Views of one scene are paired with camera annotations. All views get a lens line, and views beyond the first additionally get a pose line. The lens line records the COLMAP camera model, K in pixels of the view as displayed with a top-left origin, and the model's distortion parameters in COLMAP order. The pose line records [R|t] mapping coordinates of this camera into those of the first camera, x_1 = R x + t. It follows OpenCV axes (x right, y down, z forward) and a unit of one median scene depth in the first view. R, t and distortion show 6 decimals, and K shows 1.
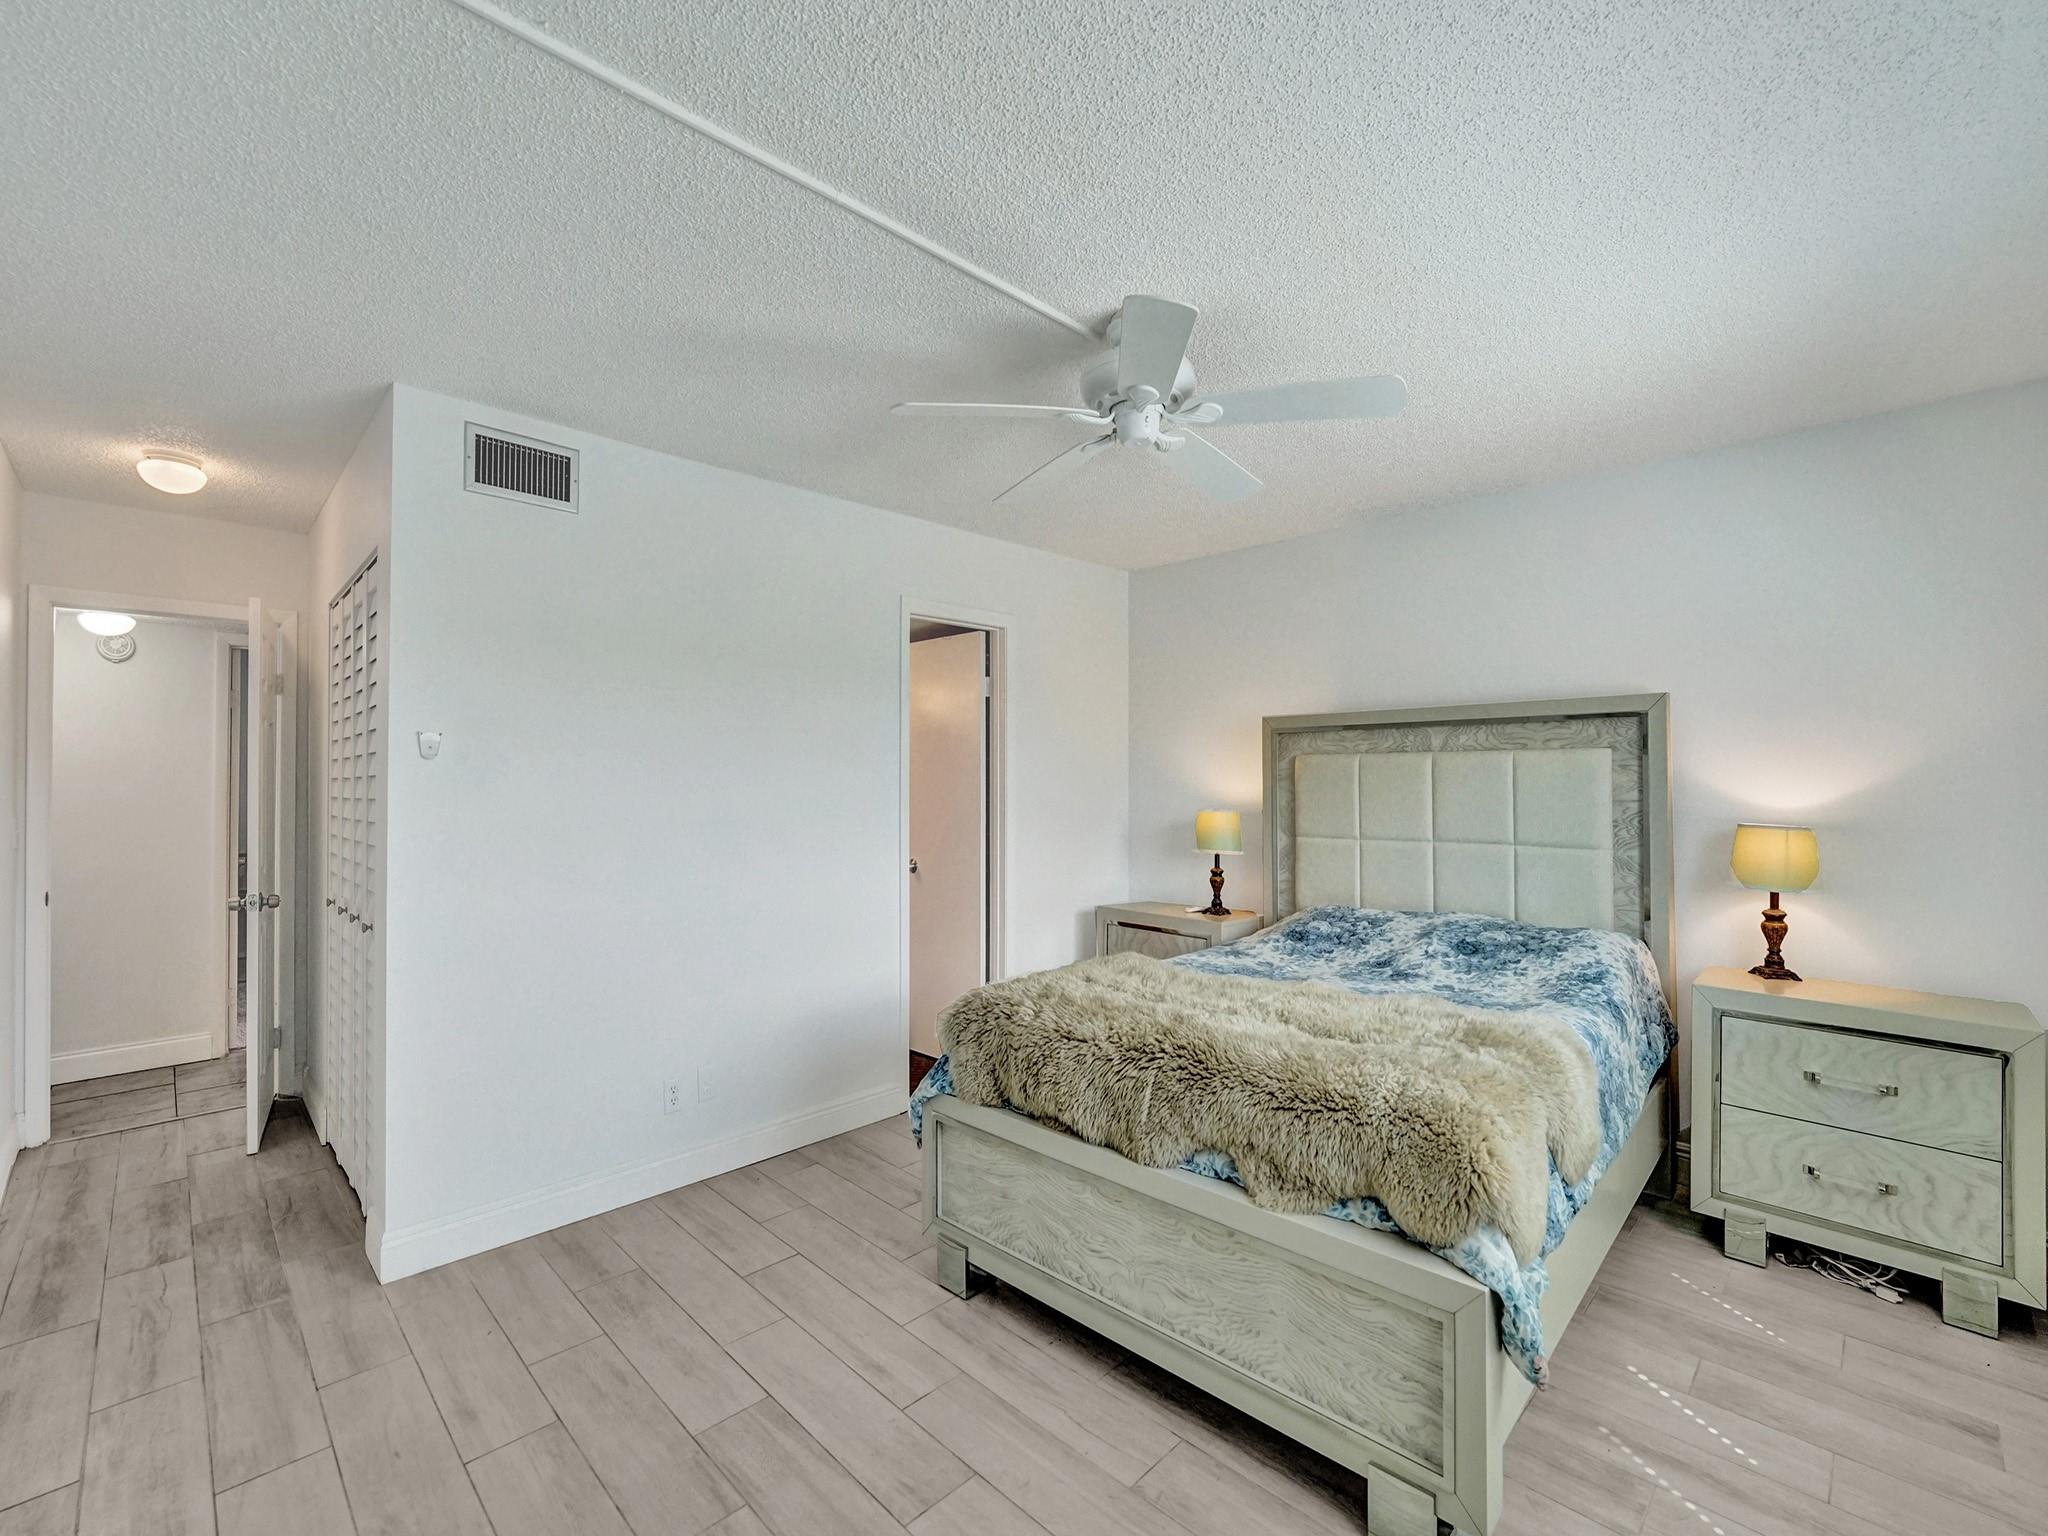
lens RADIAL K [[887.3, 0, 1021.8], [0, 887.3, 785.8], [0, 0, 1]] dist [-0.001553, -0.000270]
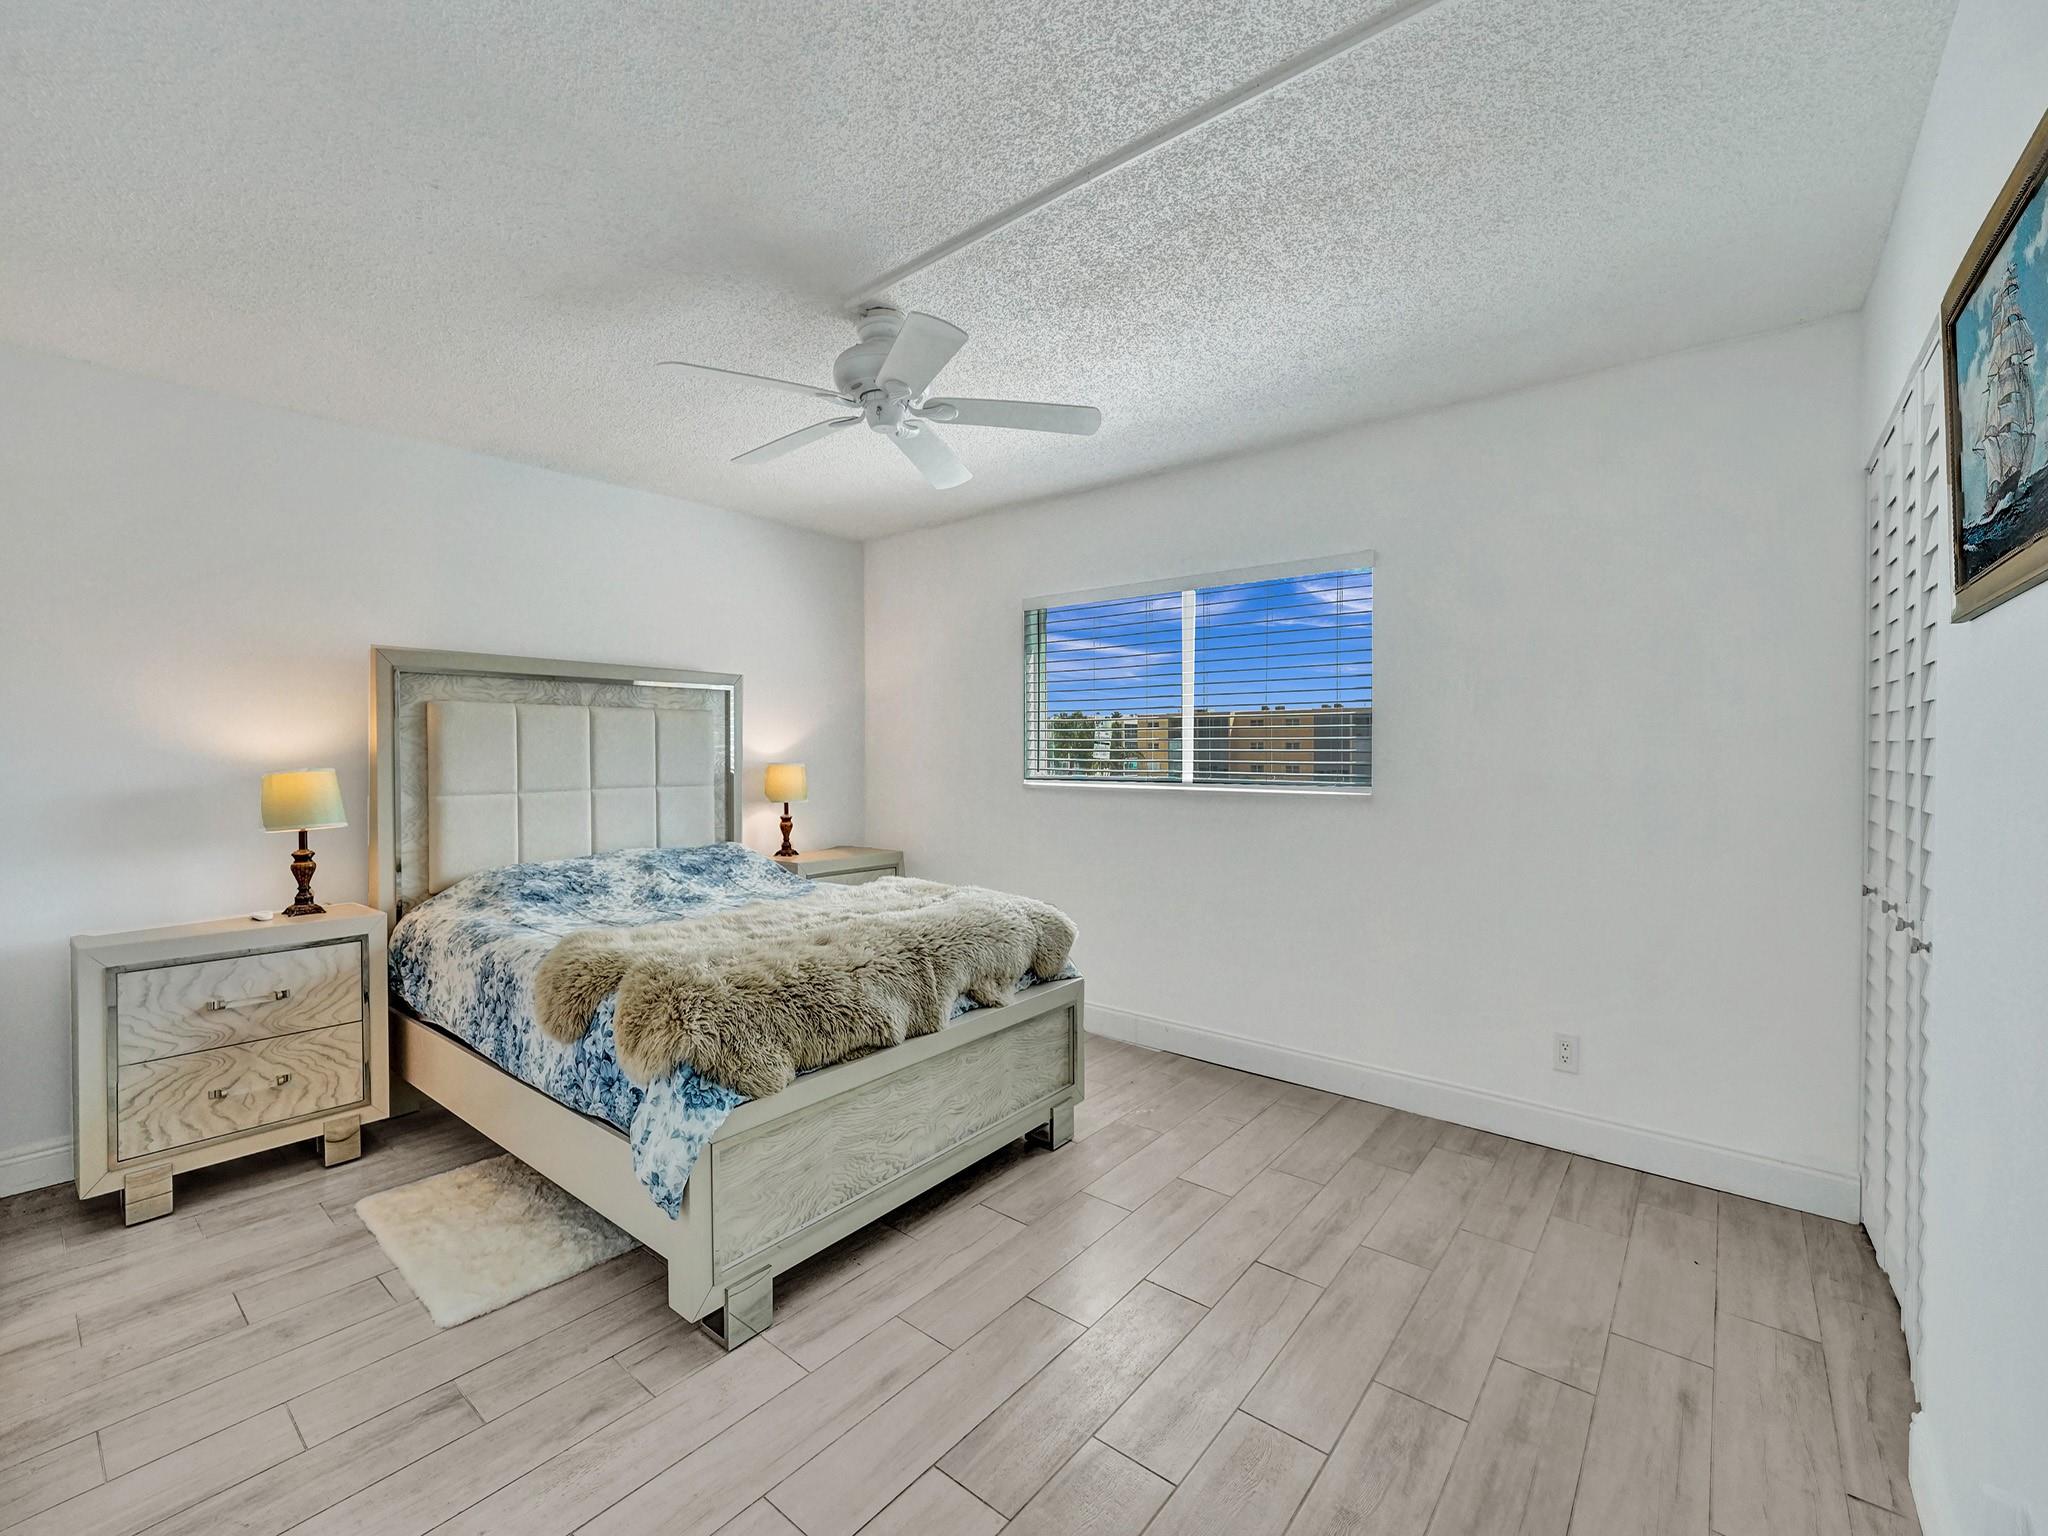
lens RADIAL K [[854.1, 0, 1020.2], [0, 854.1, 768.3], [0, 0, 1]] dist [-0.004627, -0.000147]
pose [[-0.092941, -0.020107, 0.995469, -0.771139], [0.006342, 0.999764, 0.020786, 0.023680], [-0.995651, 0.008245, -0.092791, 0.719983]]
